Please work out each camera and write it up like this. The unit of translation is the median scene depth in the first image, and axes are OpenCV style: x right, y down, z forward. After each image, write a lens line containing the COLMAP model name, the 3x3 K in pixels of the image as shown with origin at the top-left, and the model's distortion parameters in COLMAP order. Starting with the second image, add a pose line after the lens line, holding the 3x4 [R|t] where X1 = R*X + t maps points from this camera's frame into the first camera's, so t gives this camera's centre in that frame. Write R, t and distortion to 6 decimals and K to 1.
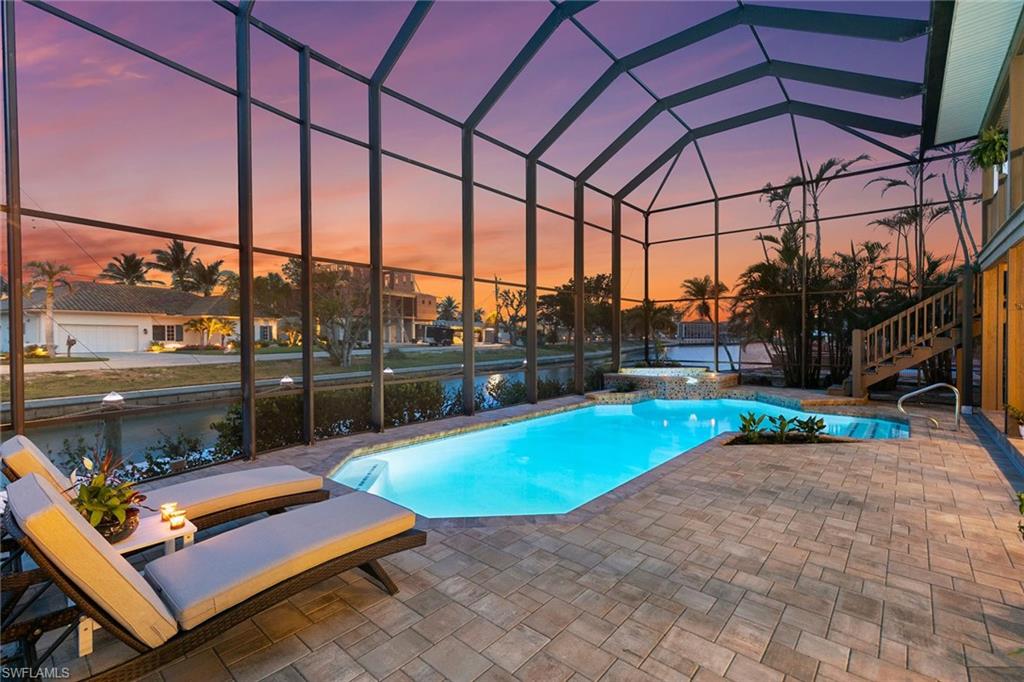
lens RADIAL K [[457.4, 0, 512.0], [0, 457.4, 337.7], [0, 0, 1]] dist [0.002989, 0.000305]
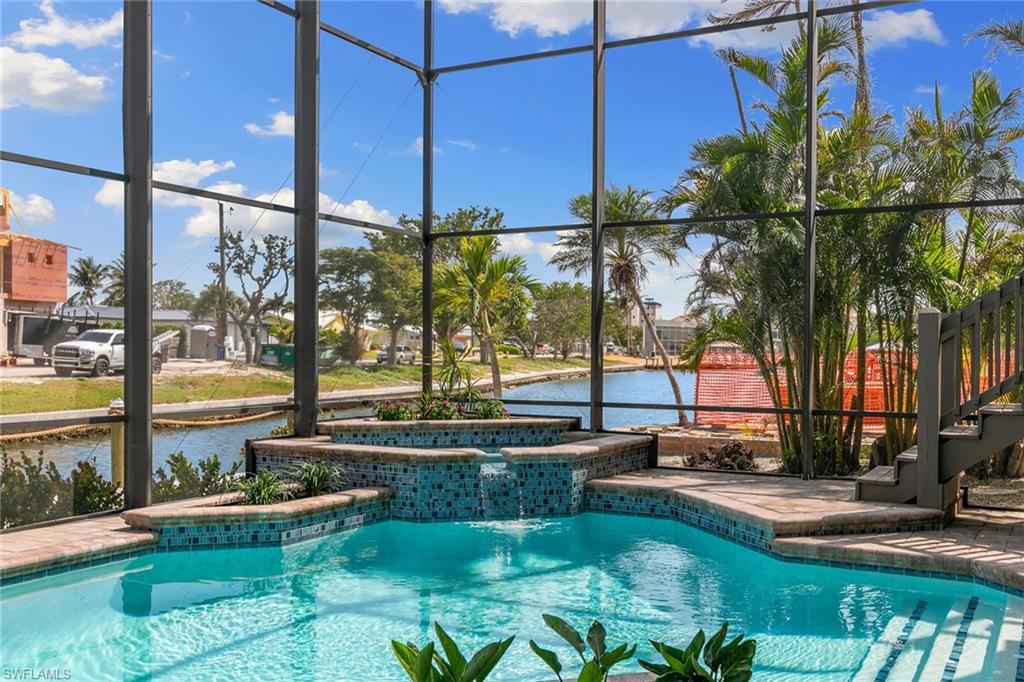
lens RADIAL K [[996.4, 0, 516.0], [0, 996.4, 342.0], [0, 0, 1]] dist [-0.006840, -0.005715]
pose [[0.978009, 0.010471, 0.208301, 0.069277], [-0.008367, 0.999905, -0.010981, 0.004251], [-0.208396, 0.008997, 0.978003, 0.079528]]
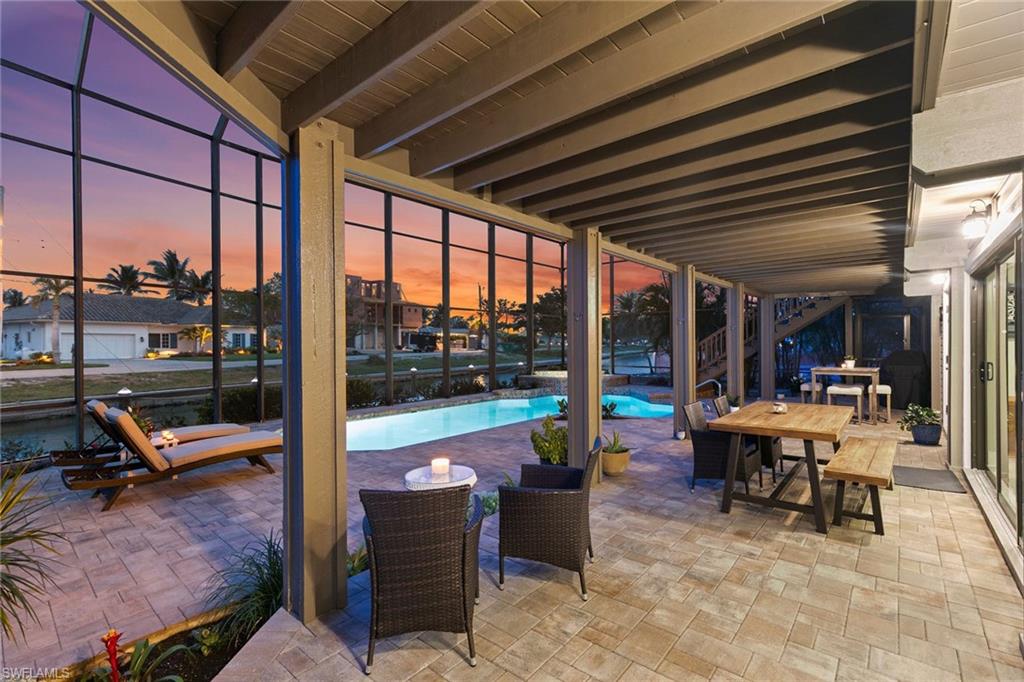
lens RADIAL K [[457.4, 0, 512.0], [0, 457.4, 337.7], [0, 0, 1]] dist [0.002989, 0.000305]
pose [[0.999970, -0.001887, 0.007562, 0.051908], [0.001980, 0.999922, -0.012332, -0.002443], [-0.007538, 0.012347, 0.999895, -0.070561]]
